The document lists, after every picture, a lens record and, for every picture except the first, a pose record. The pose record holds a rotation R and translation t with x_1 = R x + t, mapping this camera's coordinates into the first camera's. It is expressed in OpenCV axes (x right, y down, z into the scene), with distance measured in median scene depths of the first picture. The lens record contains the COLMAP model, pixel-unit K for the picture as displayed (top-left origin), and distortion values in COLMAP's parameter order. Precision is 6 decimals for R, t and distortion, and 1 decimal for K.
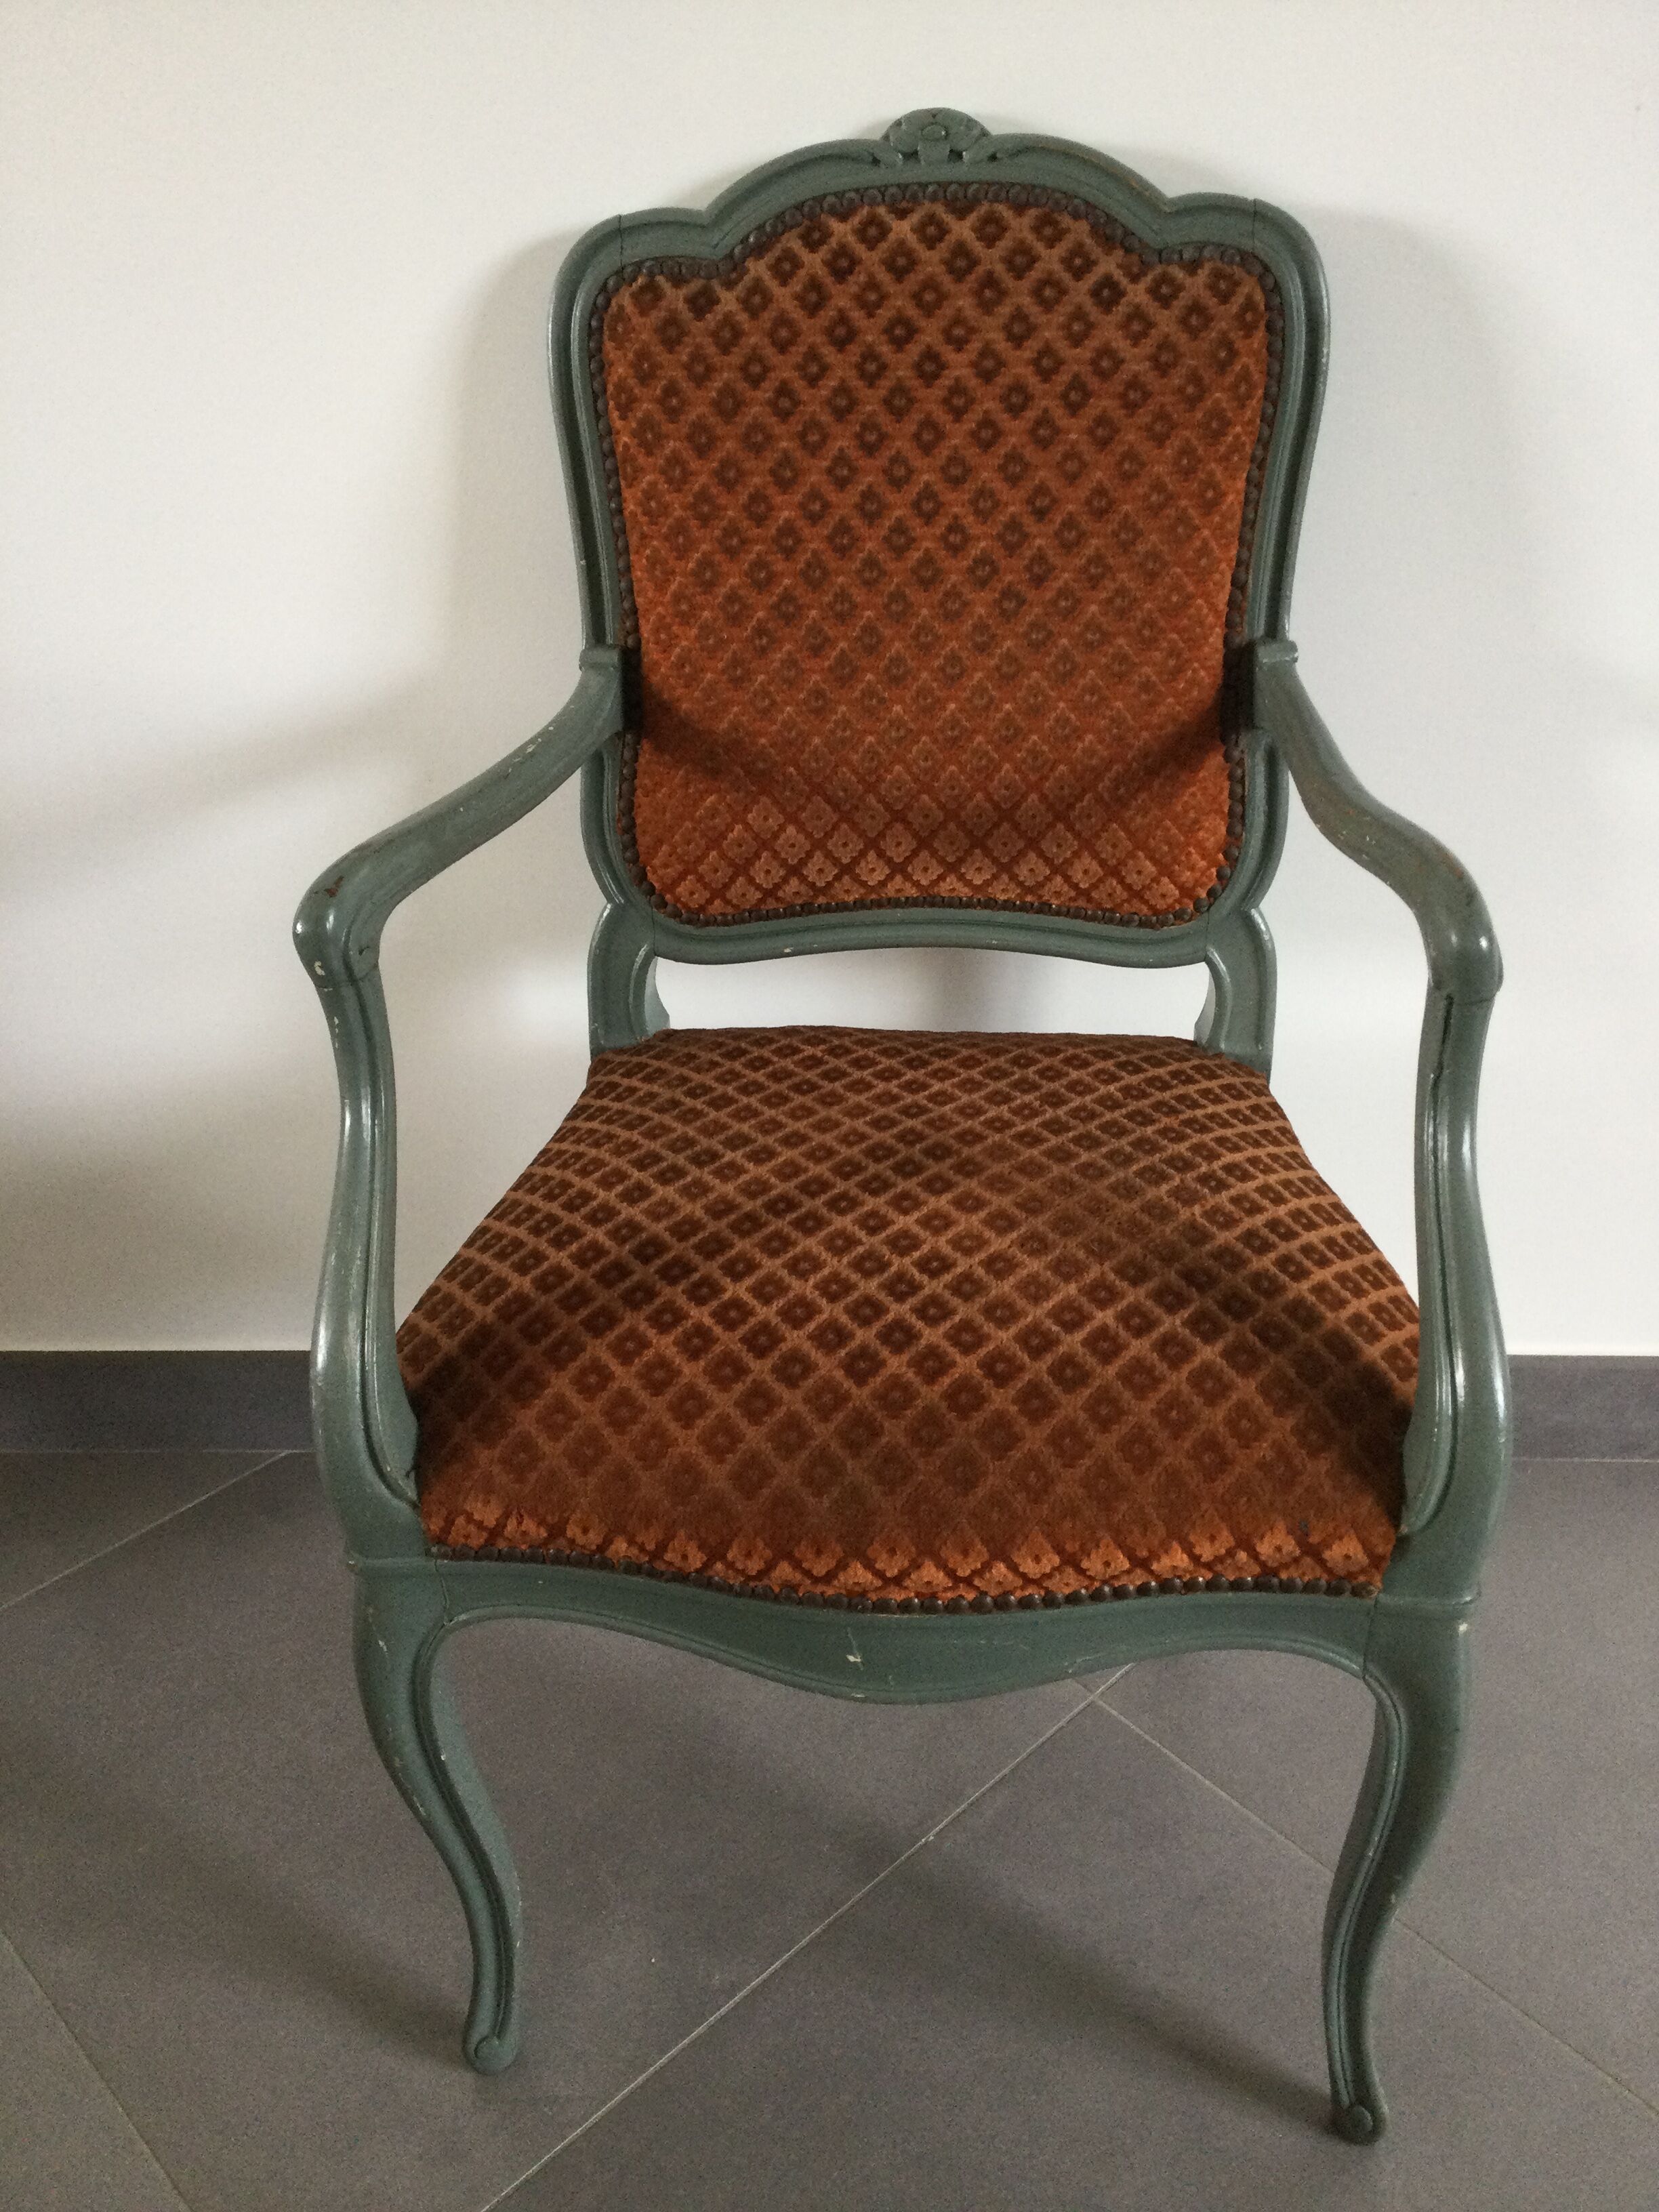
lens RADIAL K [[1979.4, 0, 836.9], [0, 1979.4, 1108.2], [0, 0, 1]] dist [0.123351, -0.214776]
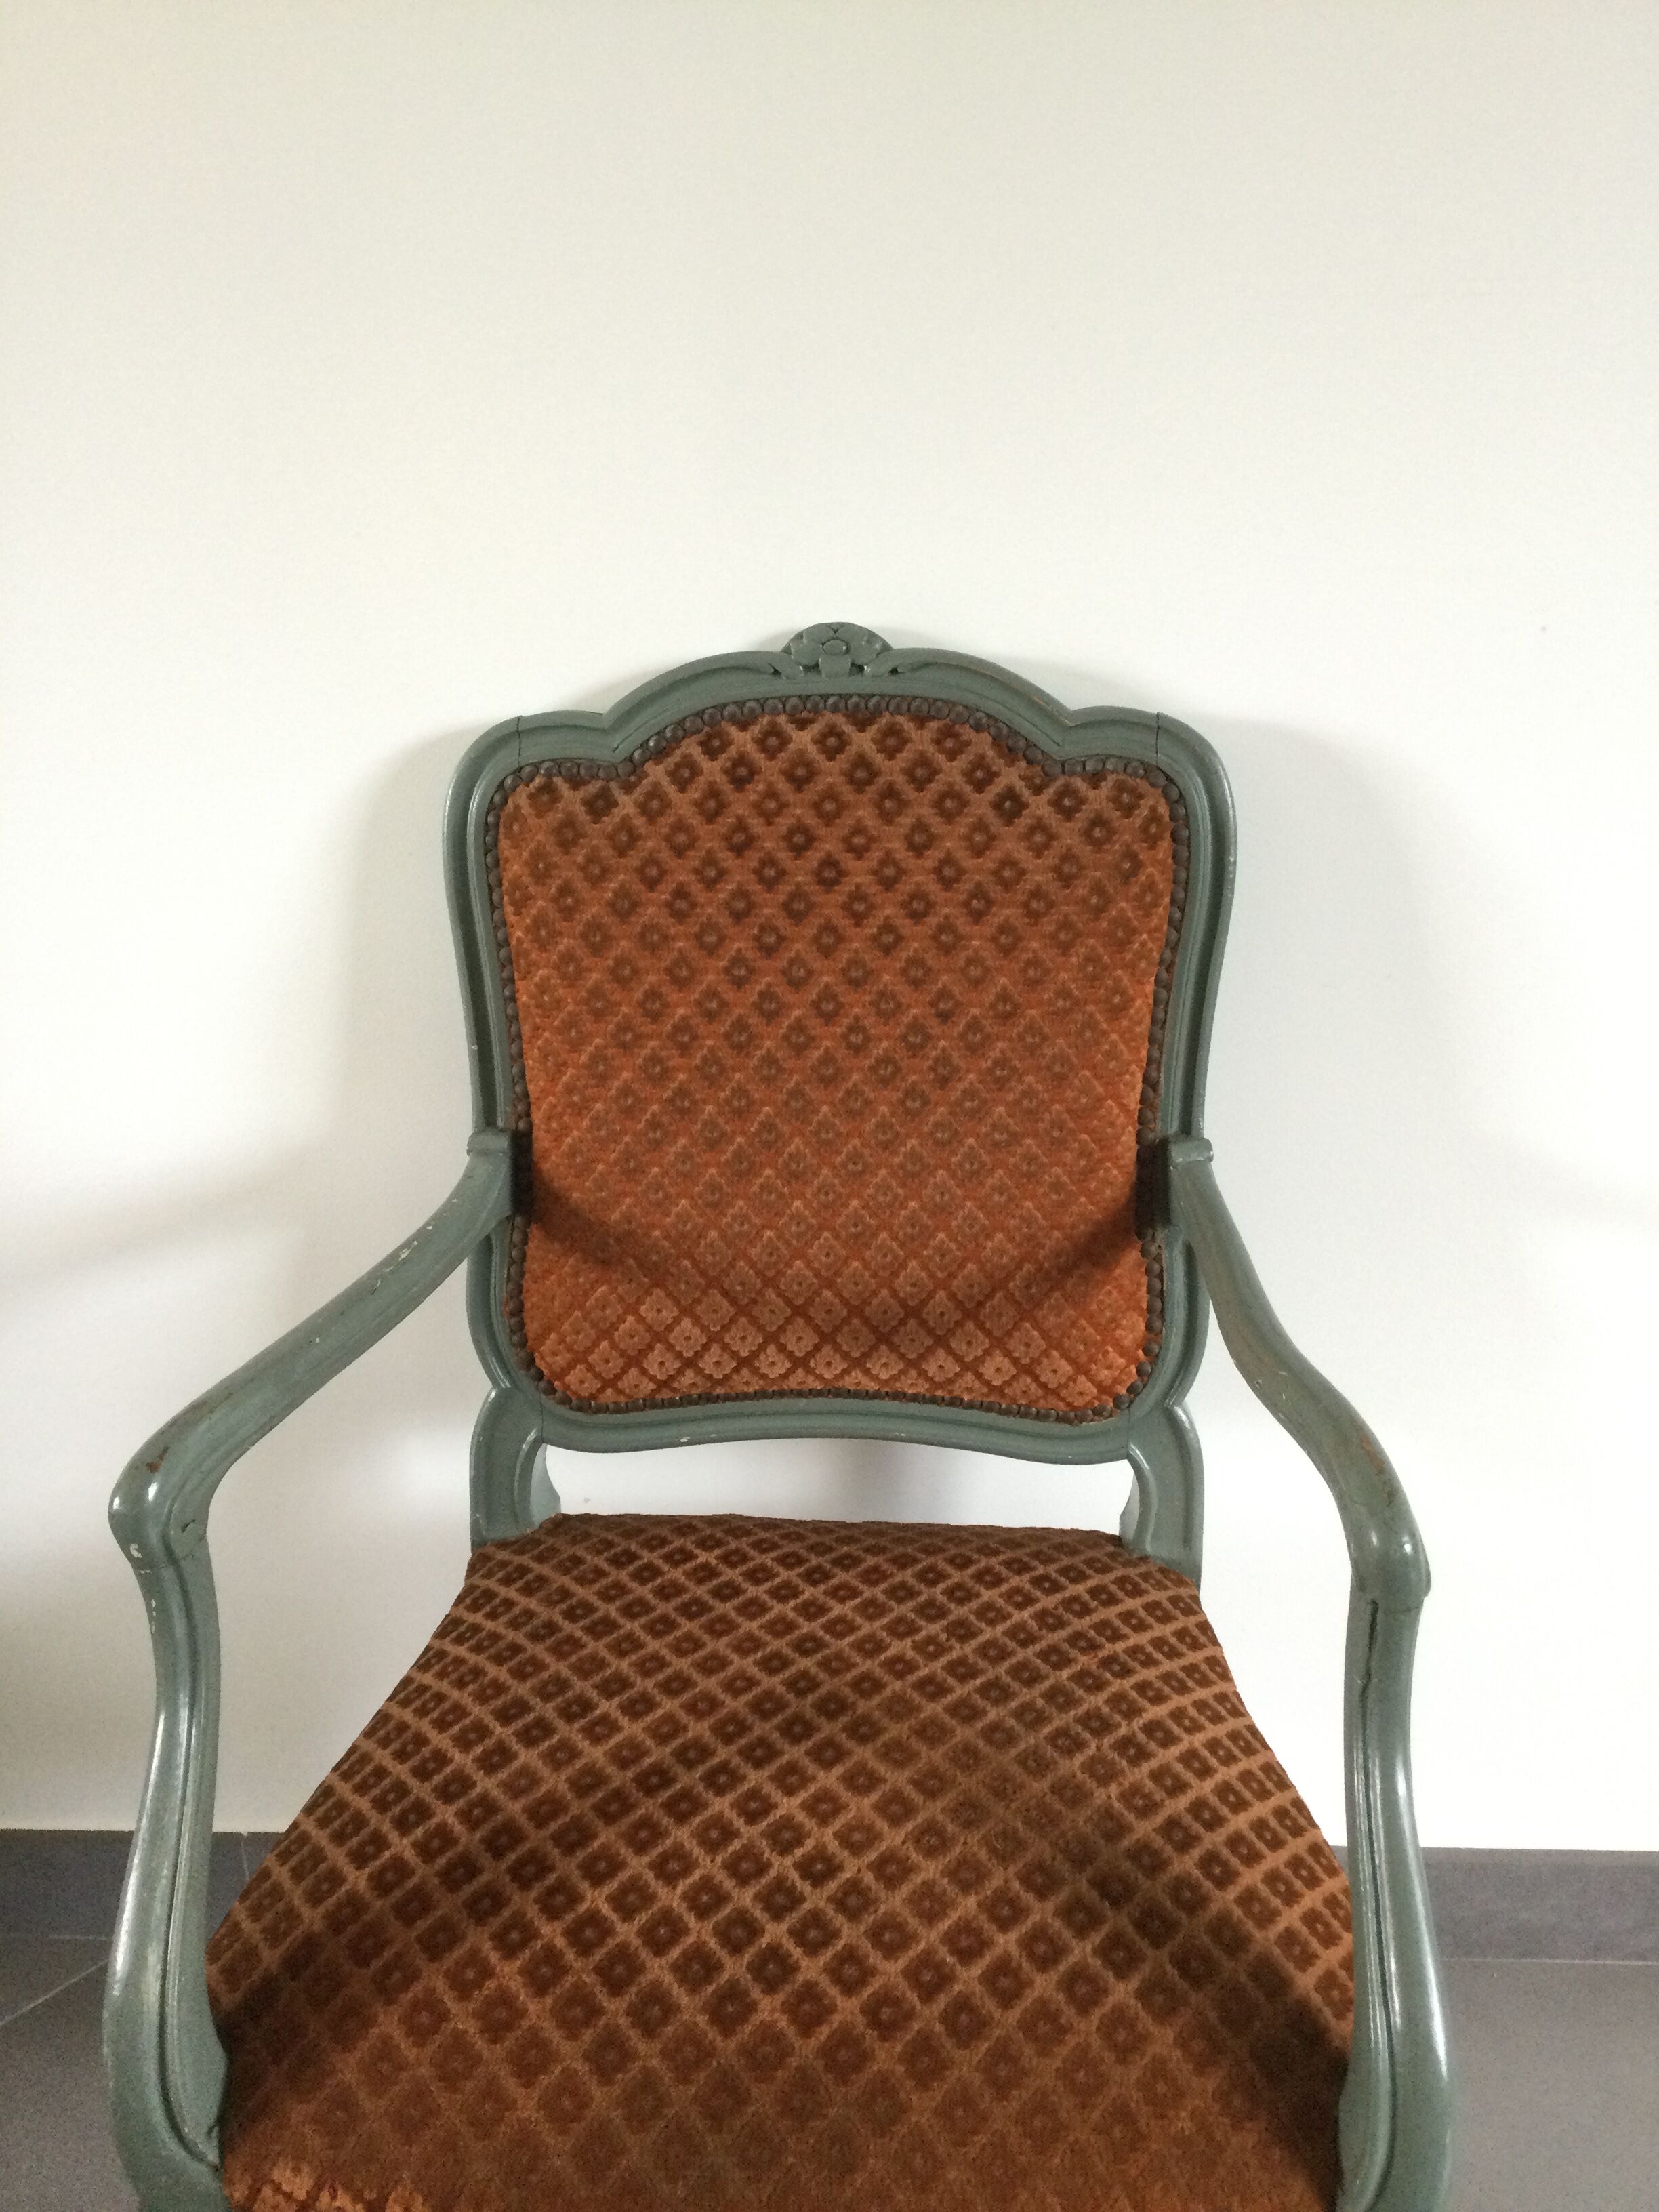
lens RADIAL K [[1979.4, 0, 834.4], [0, 1979.4, 1110.9], [0, 0, 1]] dist [0.123351, -0.214776]
pose [[0.999874, 0.009789, 0.012525, 0.037456], [-0.008054, 0.991250, -0.131756, -0.125756], [-0.013705, 0.131638, 0.991203, 0.052949]]
